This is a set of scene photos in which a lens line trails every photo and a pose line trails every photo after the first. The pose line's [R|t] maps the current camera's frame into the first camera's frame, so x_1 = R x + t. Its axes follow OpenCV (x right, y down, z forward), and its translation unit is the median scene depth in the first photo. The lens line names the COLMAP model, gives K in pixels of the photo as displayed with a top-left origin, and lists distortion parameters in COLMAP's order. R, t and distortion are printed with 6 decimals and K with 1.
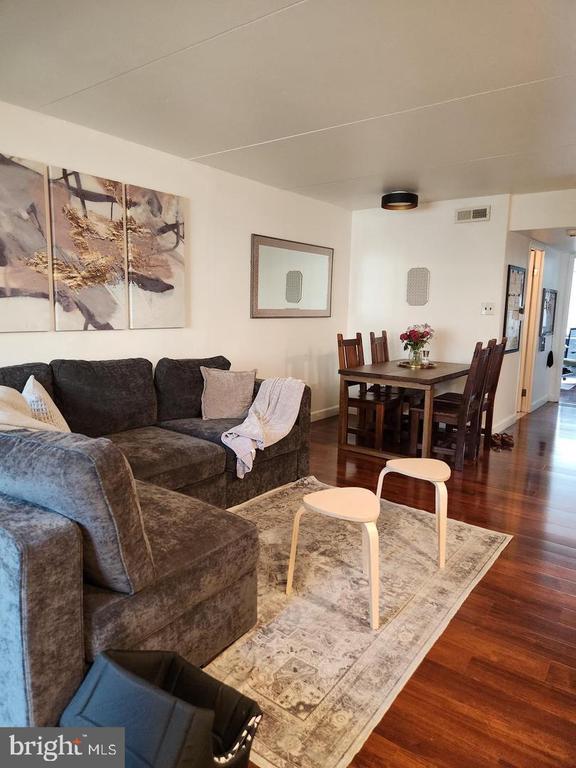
lens RADIAL K [[512.4, 0, 283.5], [0, 512.4, 376.4], [0, 0, 1]] dist [0.079592, -0.069179]
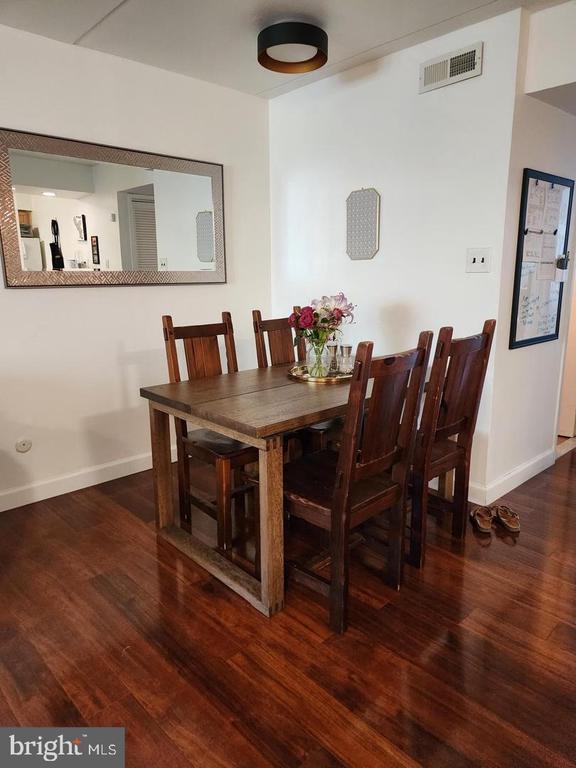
lens RADIAL K [[512.4, 0, 281.1], [0, 512.4, 379.4], [0, 0, 1]] dist [0.079592, -0.069179]
pose [[0.986239, 0.008400, -0.165113, 0.449246], [0.002351, 0.997895, 0.064812, -0.074383], [0.165309, -0.064308, 0.984143, 0.717650]]
